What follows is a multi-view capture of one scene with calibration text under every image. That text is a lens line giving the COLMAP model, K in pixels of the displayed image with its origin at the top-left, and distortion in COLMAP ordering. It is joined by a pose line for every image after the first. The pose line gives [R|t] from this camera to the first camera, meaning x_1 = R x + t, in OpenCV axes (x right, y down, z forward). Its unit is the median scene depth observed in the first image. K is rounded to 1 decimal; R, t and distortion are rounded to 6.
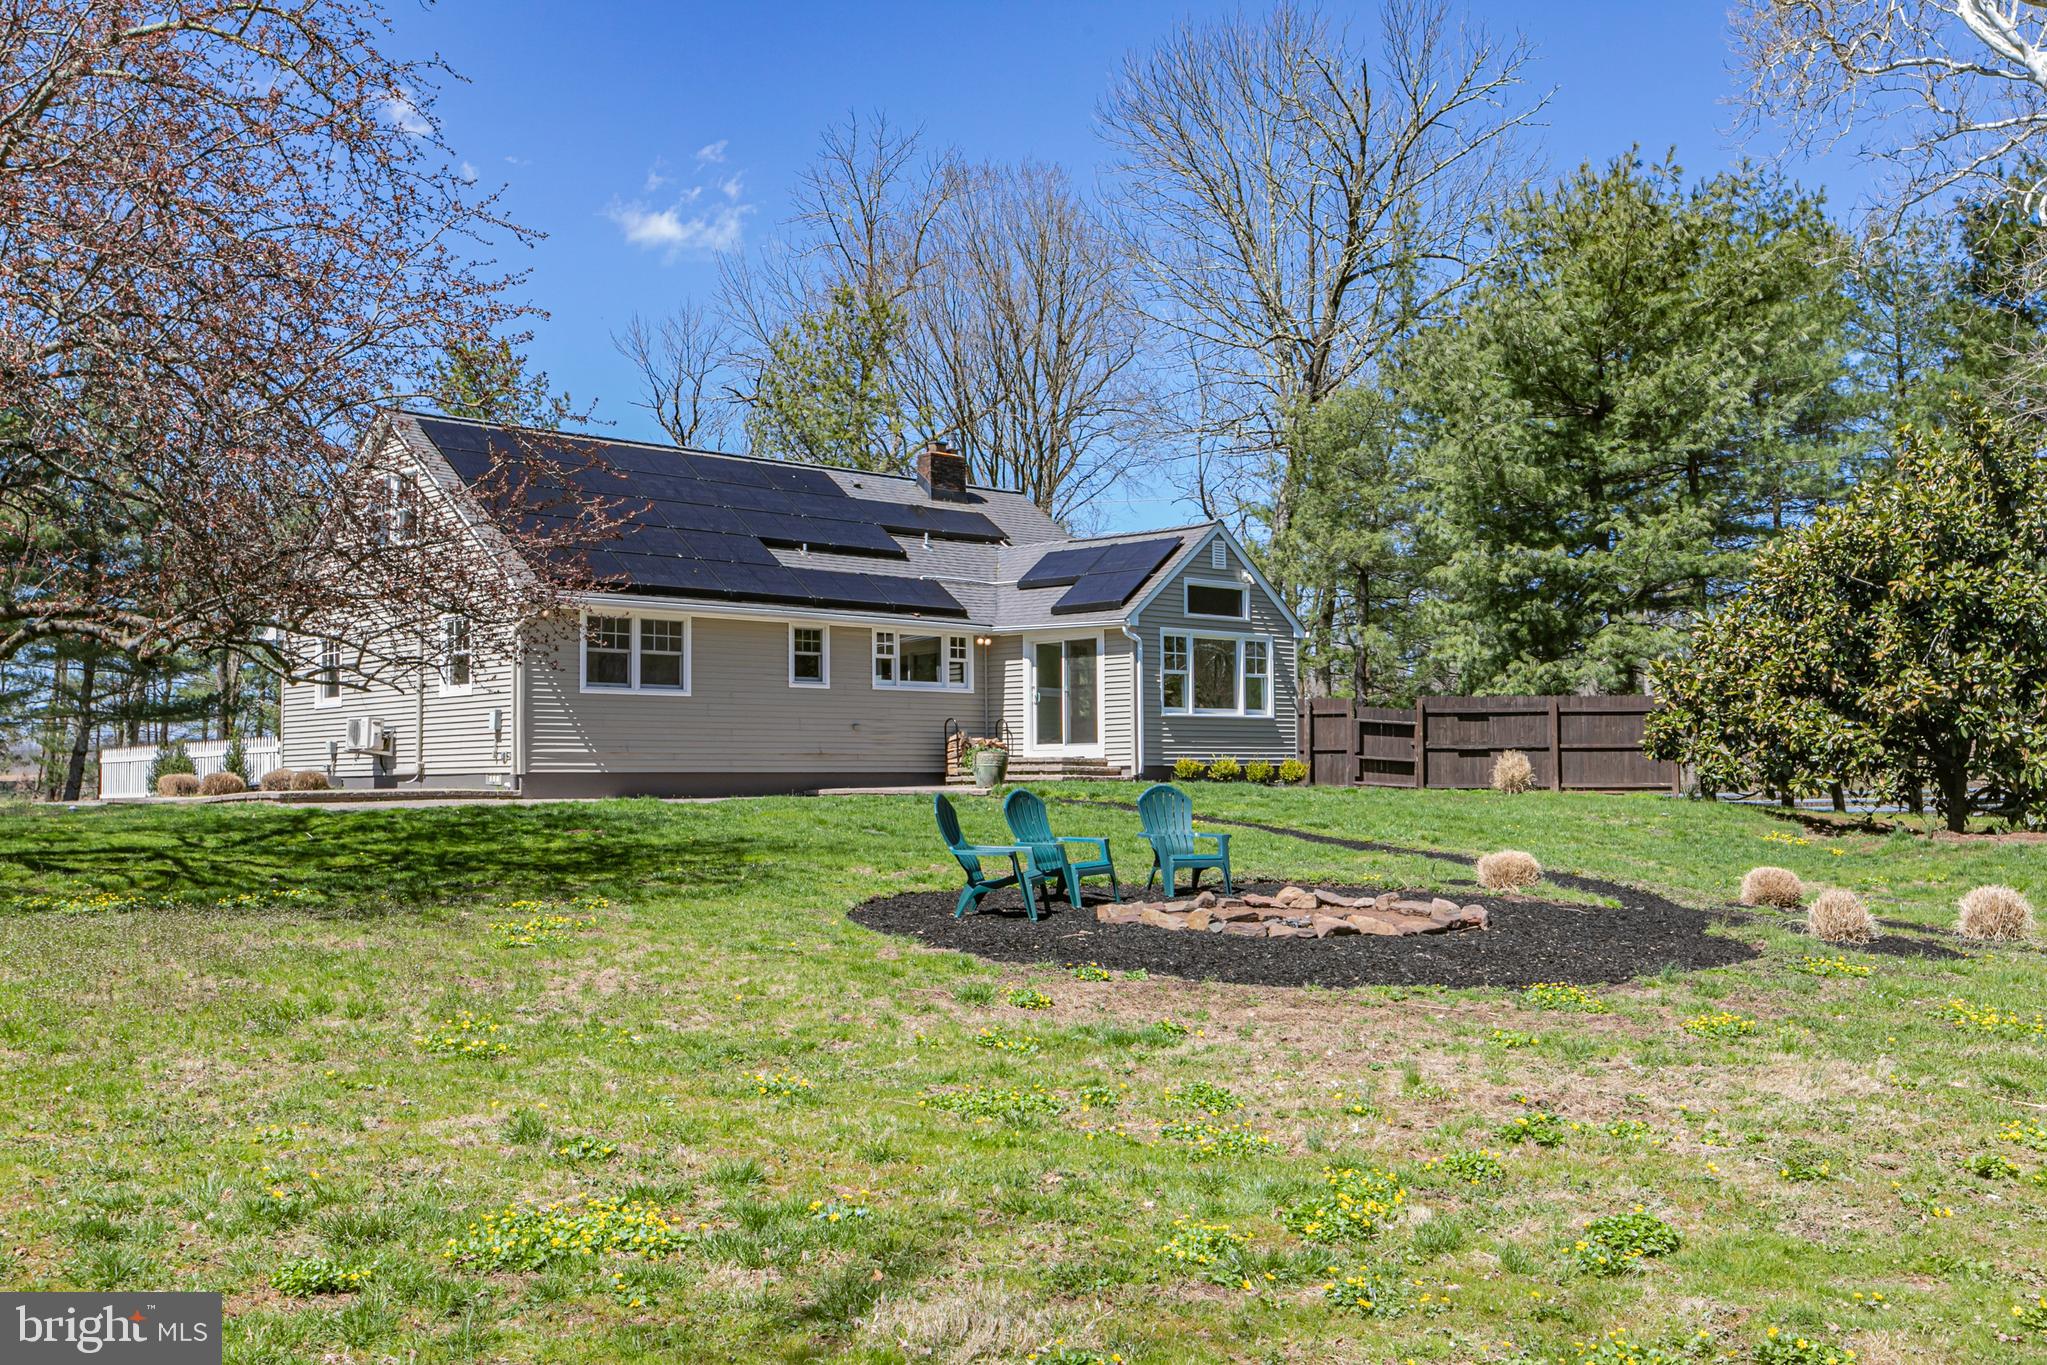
lens RADIAL K [[1966.9, 0, 1023.5], [0, 1966.9, 682.5], [0, 0, 1]] dist [-0.005638, 0.000924]
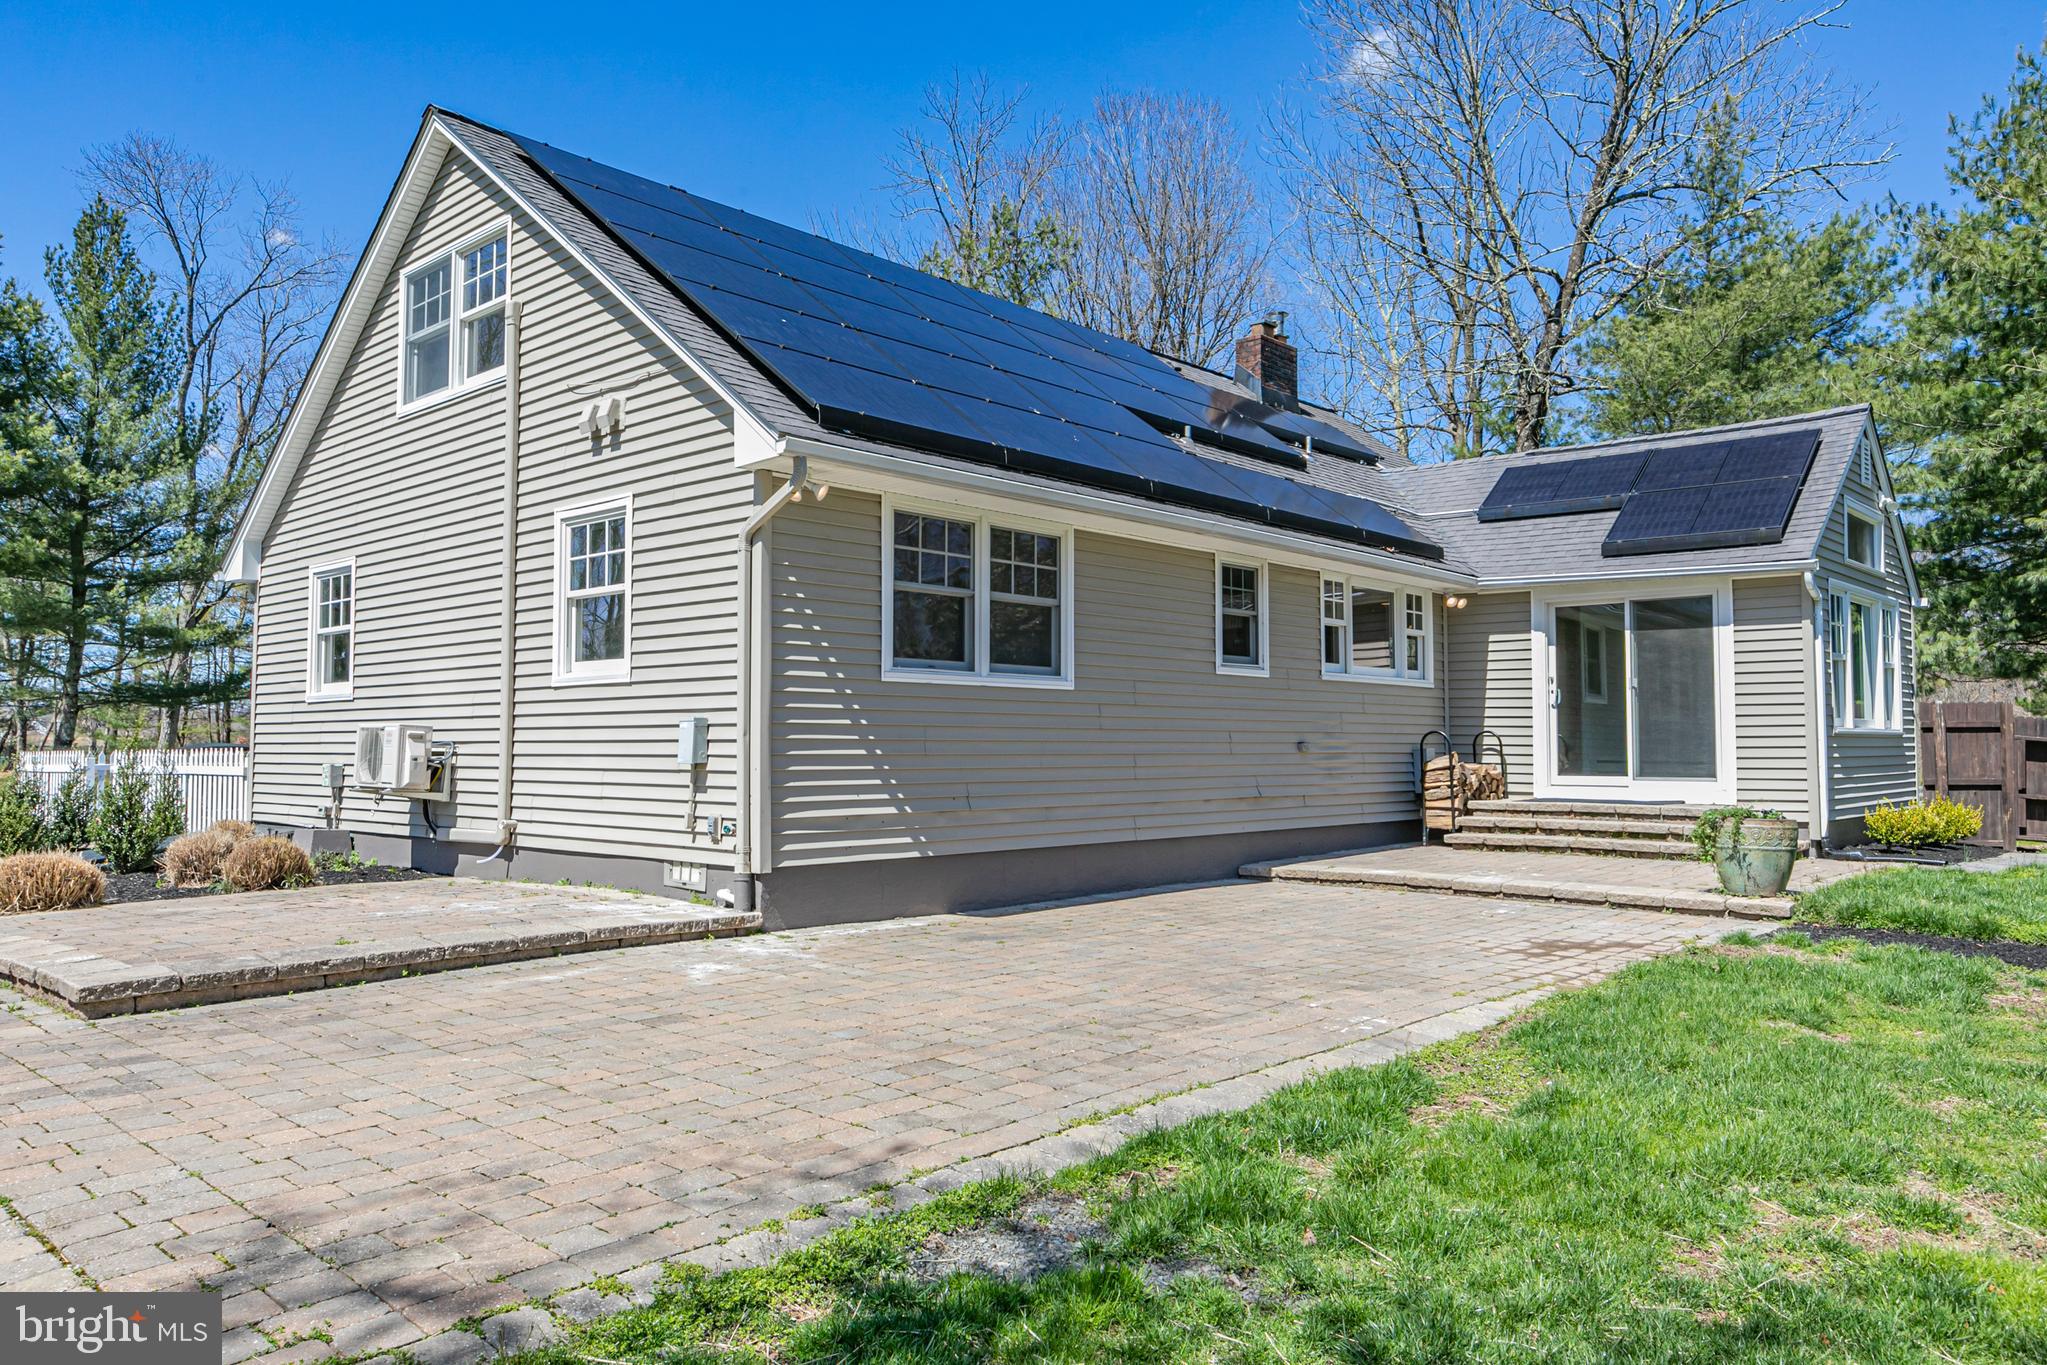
lens RADIAL K [[1402.7, 0, 1023.5], [0, 1402.7, 682.5], [0, 0, 1]] dist [0.001429, -0.000252]
pose [[0.997020, 0.011623, 0.076264, -0.199814], [-0.012118, 0.999908, 0.006029, 0.003025], [-0.076187, -0.006935, 0.997069, 0.623671]]
